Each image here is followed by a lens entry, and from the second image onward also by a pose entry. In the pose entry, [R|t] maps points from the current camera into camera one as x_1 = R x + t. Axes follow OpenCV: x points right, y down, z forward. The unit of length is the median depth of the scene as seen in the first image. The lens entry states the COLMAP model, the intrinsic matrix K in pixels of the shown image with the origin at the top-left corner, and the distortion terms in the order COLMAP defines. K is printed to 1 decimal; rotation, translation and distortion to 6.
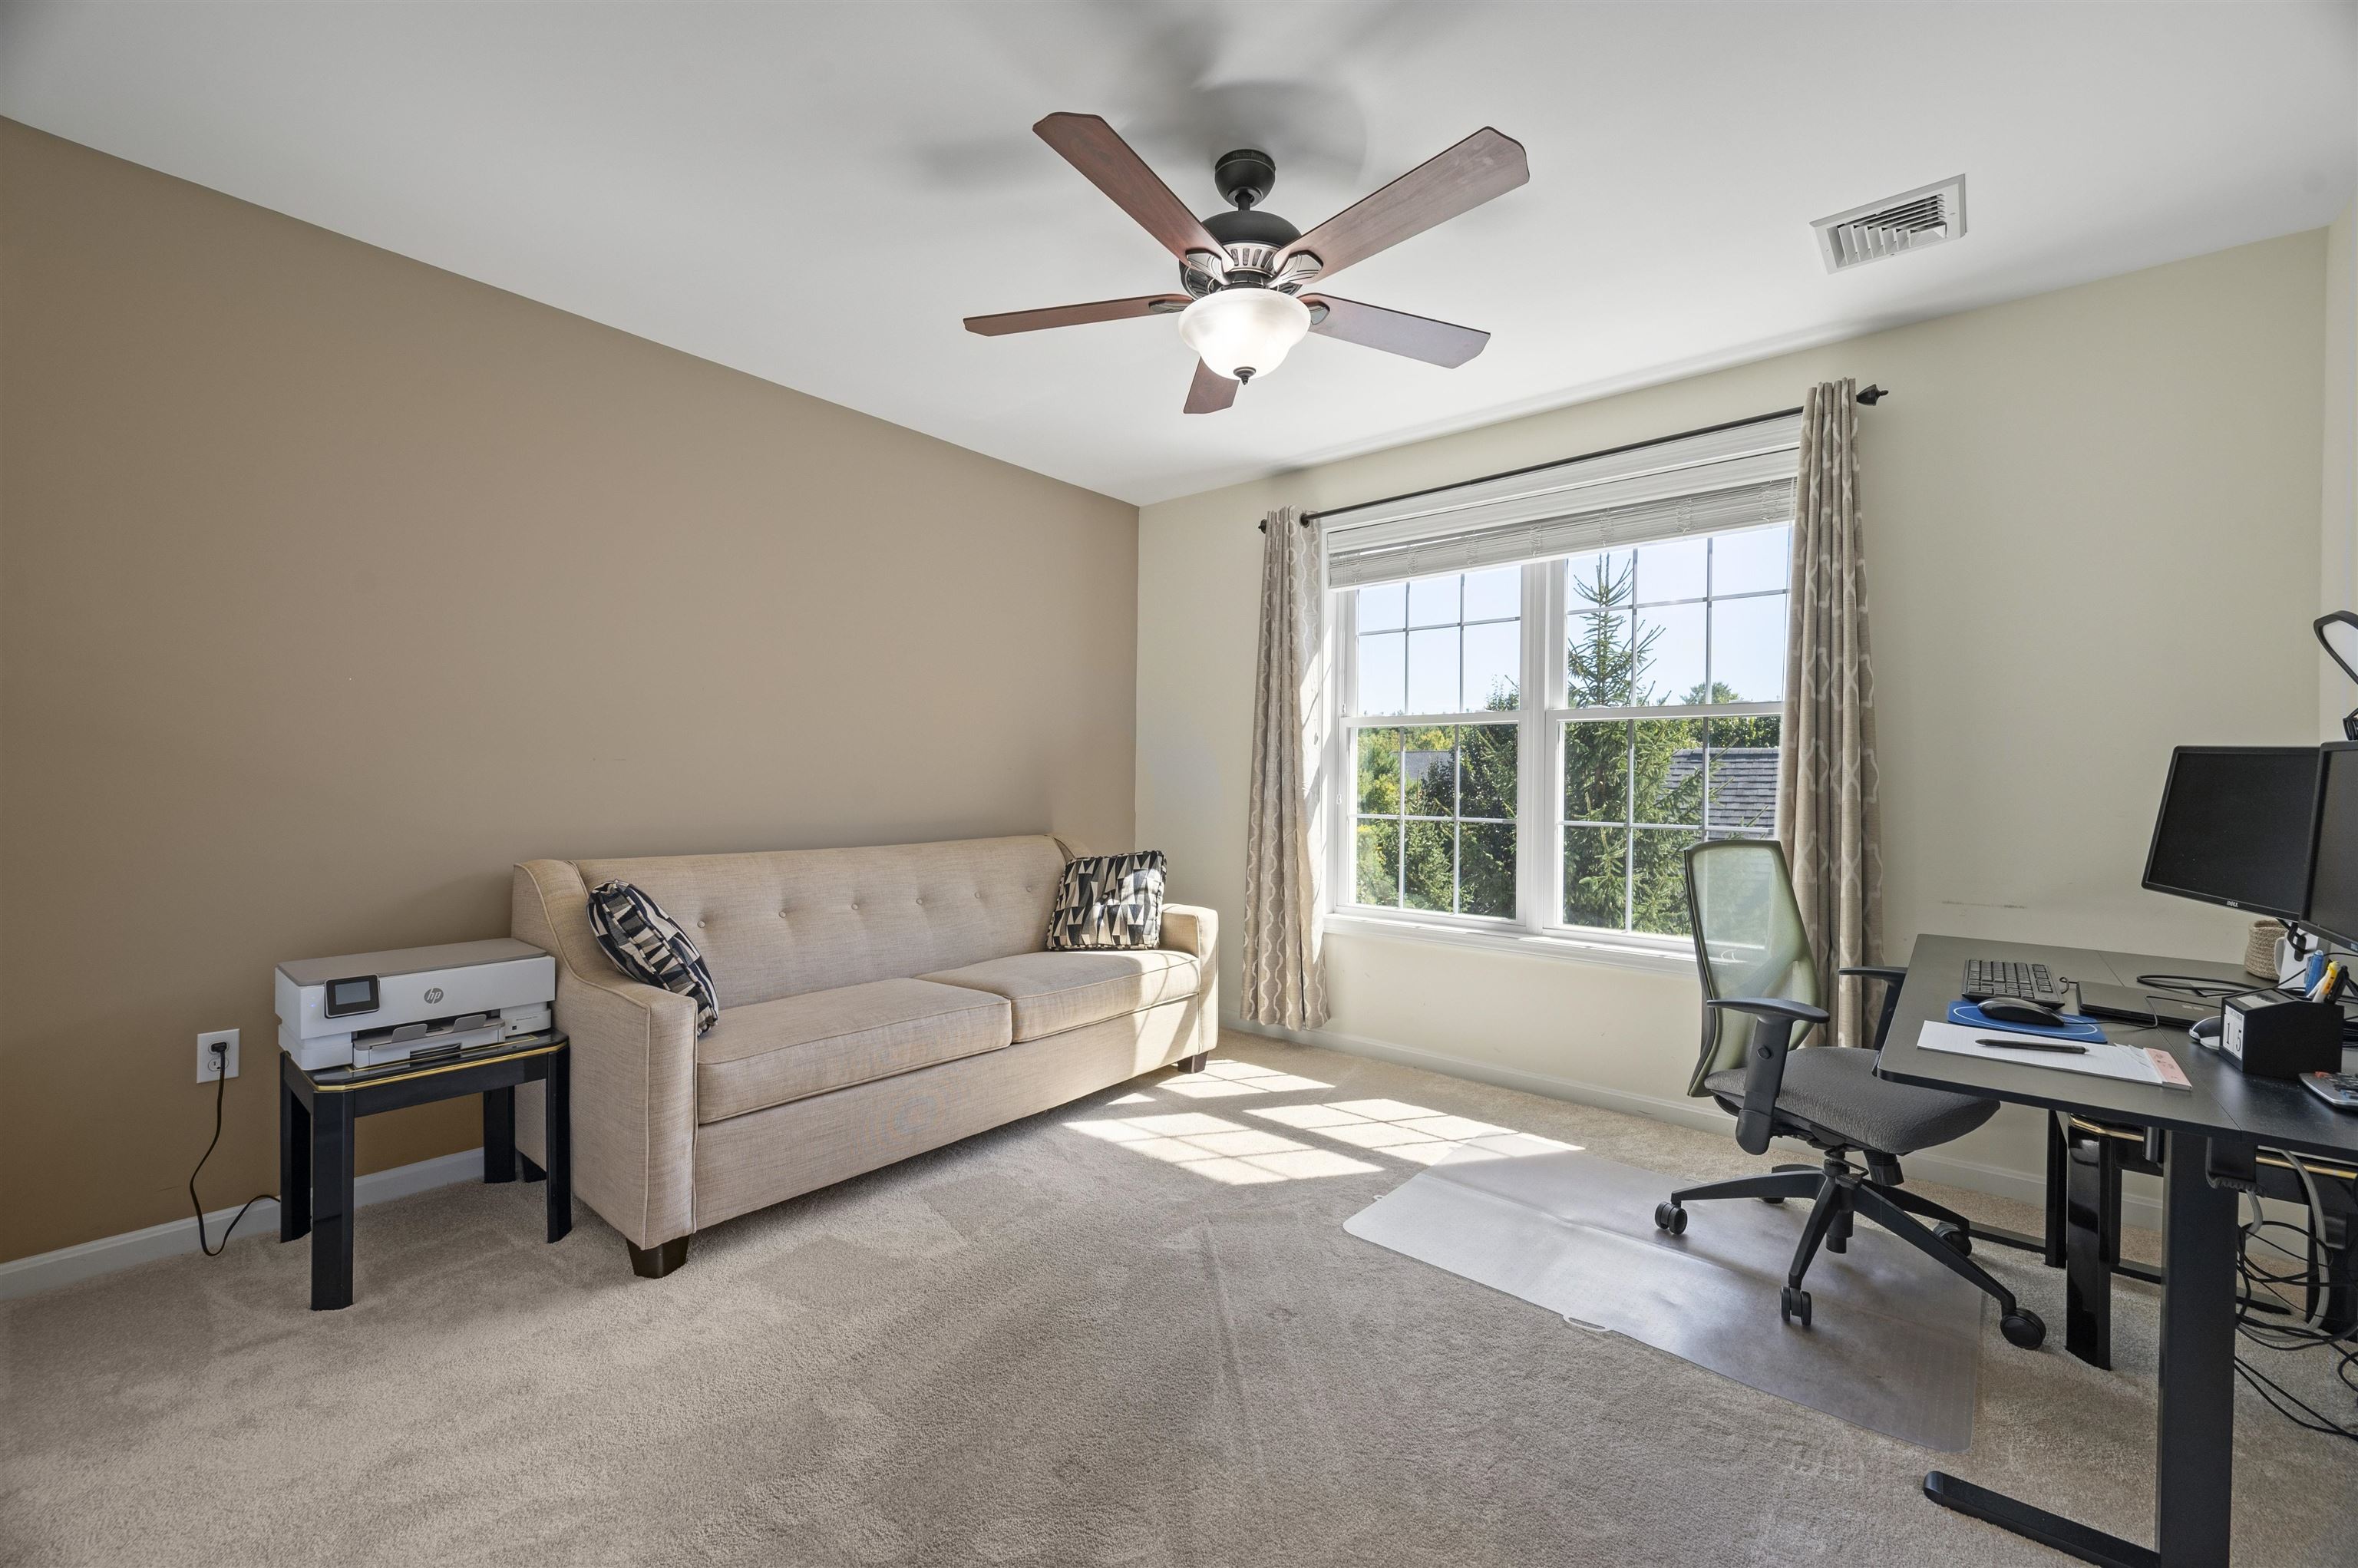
lens RADIAL K [[952.2, 0, 1179.0], [0, 952.2, 784.0], [0, 0, 1]] dist [0.009783, 0.000100]
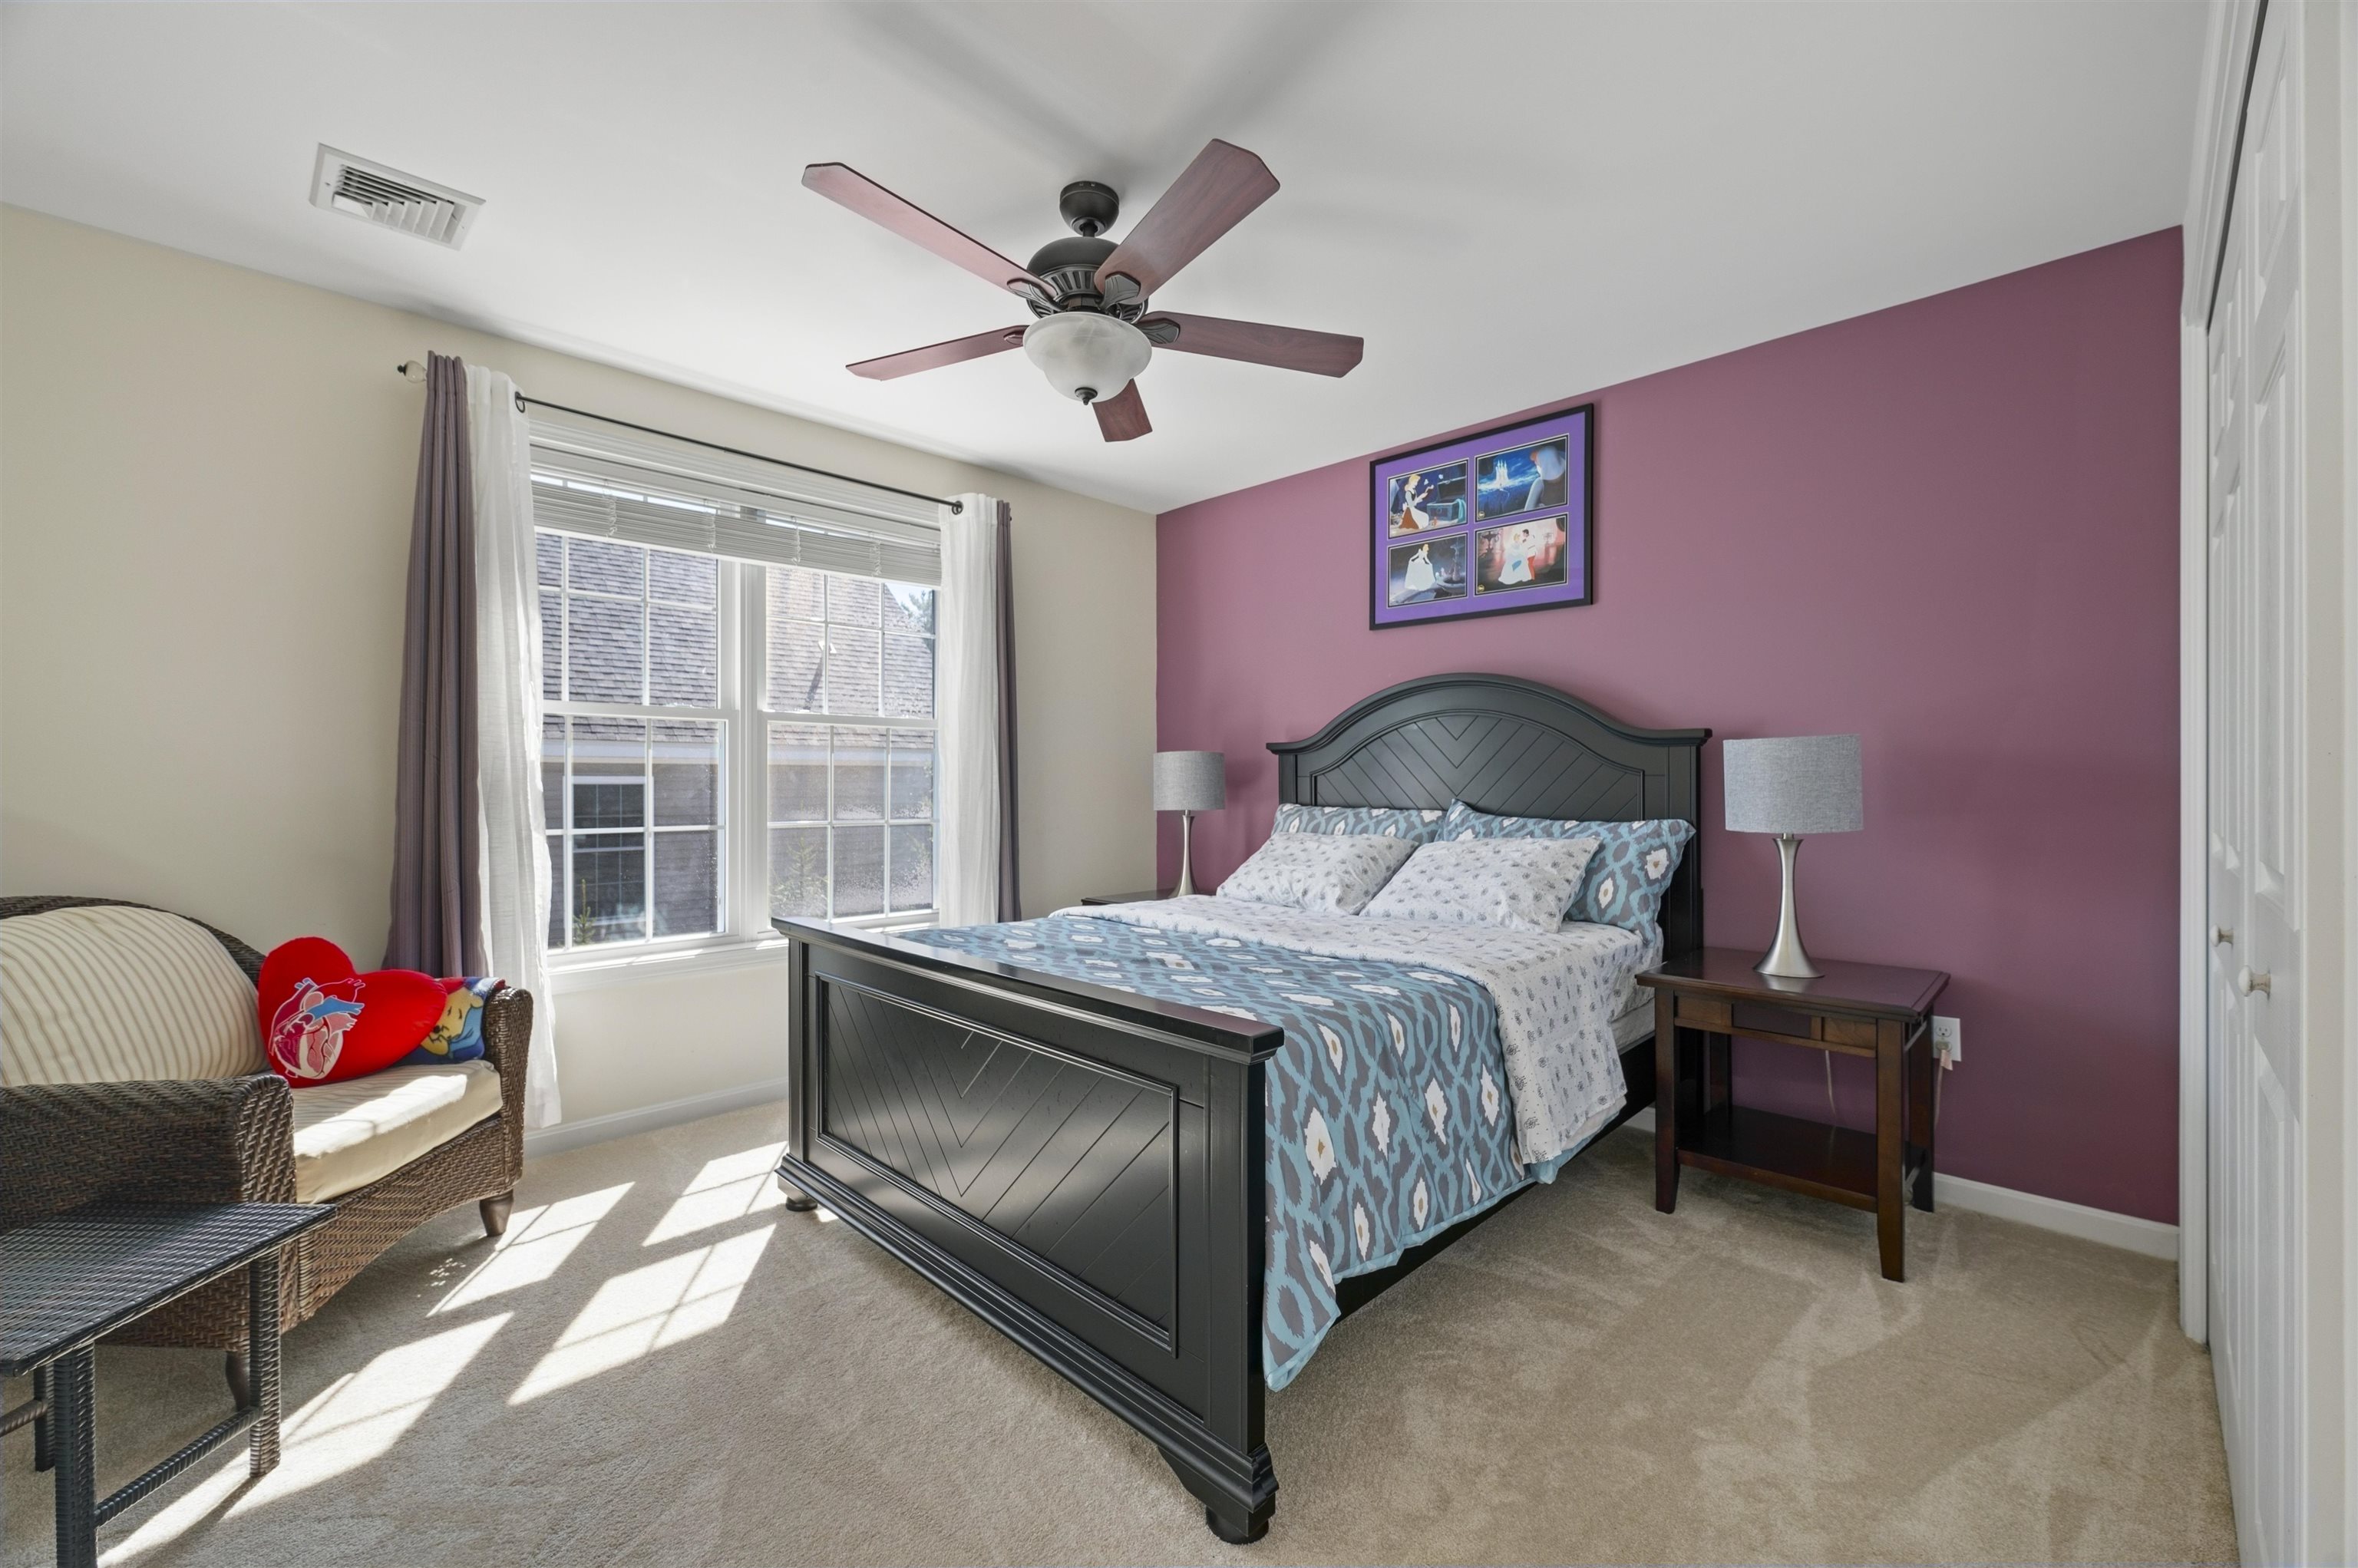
lens RADIAL K [[964.0, 0, 1179.0], [0, 964.0, 784.0], [0, 0, 1]] dist [0.000188, 0.000055]
pose [[0.081734, -0.013077, 0.996568, -0.608989], [0.003867, 0.999911, 0.012804, -0.015171], [-0.996647, 0.002808, 0.081778, 0.520736]]
